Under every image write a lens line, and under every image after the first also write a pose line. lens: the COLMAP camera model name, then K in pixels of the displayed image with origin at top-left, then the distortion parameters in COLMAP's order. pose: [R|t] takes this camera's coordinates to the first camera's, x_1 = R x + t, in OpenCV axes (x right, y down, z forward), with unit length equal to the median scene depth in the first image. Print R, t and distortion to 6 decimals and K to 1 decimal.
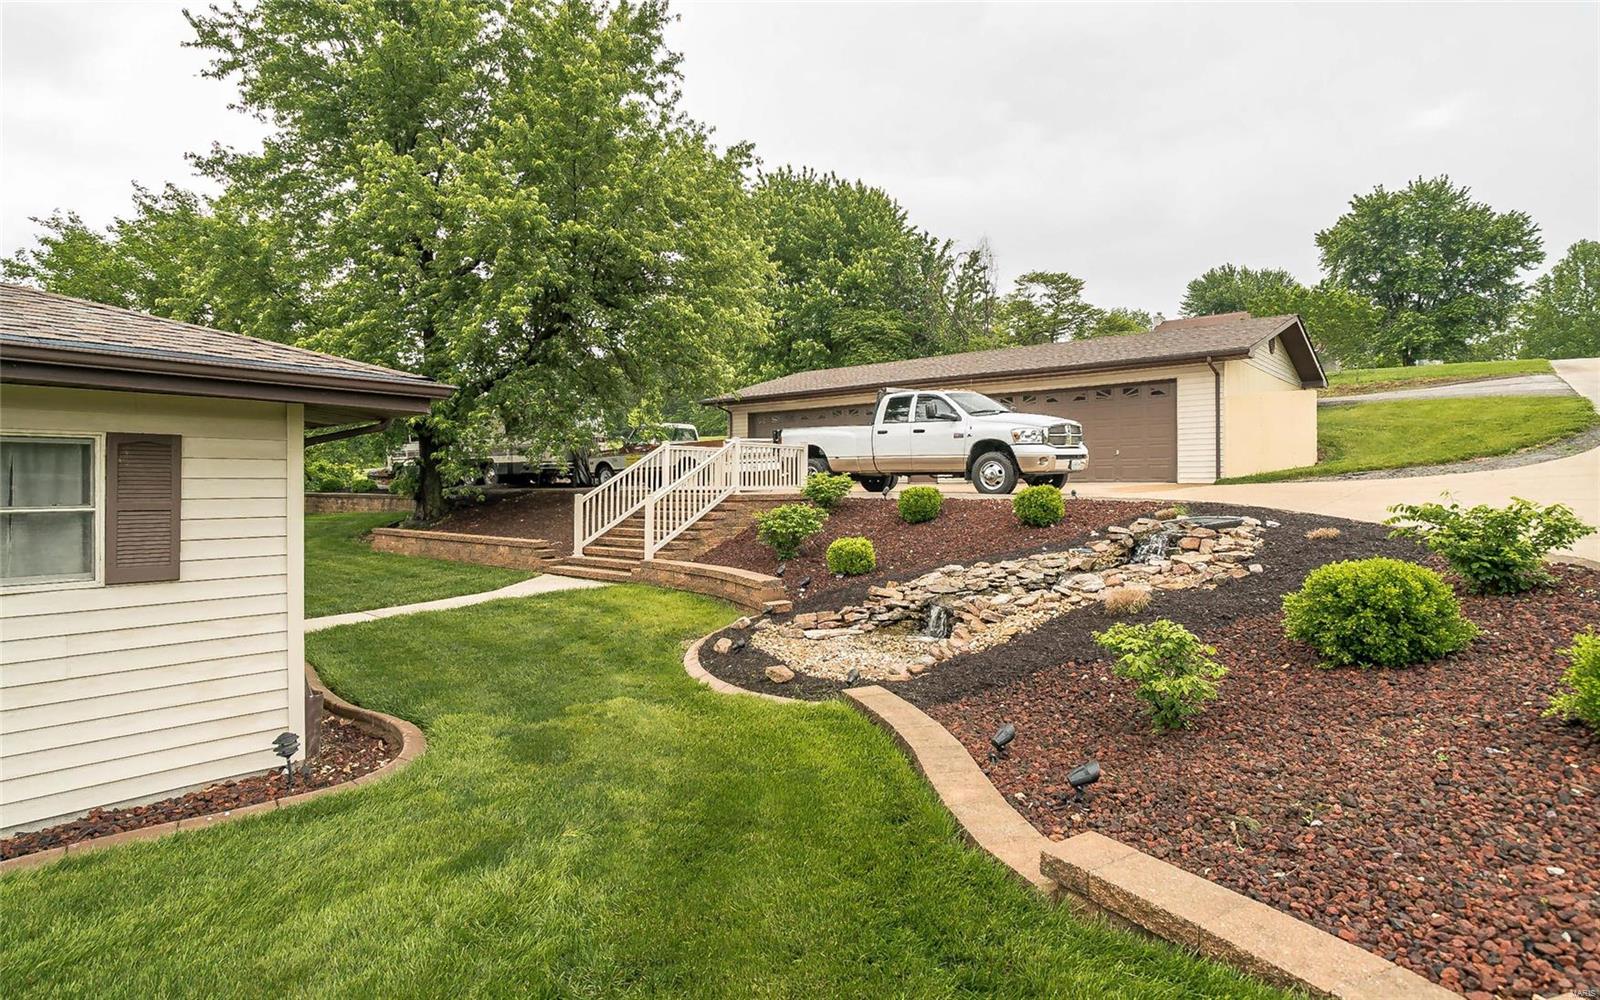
lens RADIAL K [[809.1, 0, 798.4], [0, 809.1, 473.2], [0, 0, 1]] dist [-0.000870, -0.000127]
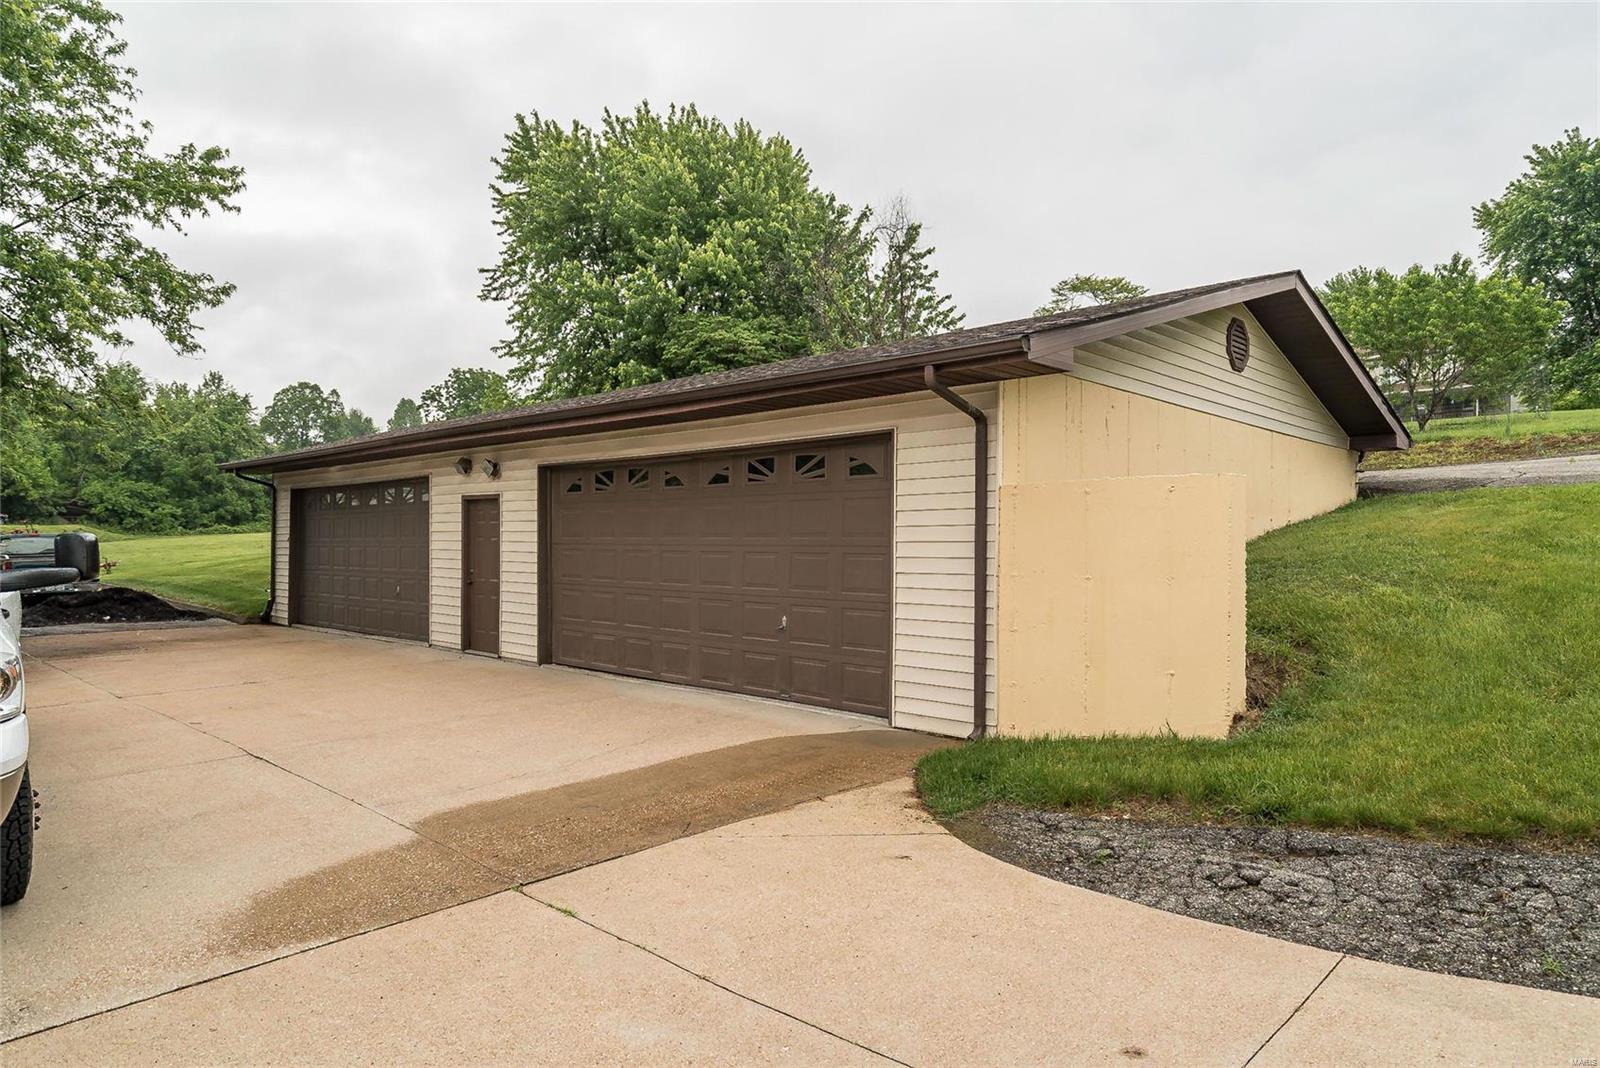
lens RADIAL K [[965.5, 0, 800.0], [0, 965.5, 534.0], [0, 0, 1]] dist [0.003928, 0.000152]
pose [[0.998205, 0.012416, -0.058595, 0.180989], [-0.012445, 0.999923, -0.000122, -0.028596], [0.058589, 0.000851, 0.998282, 0.230260]]
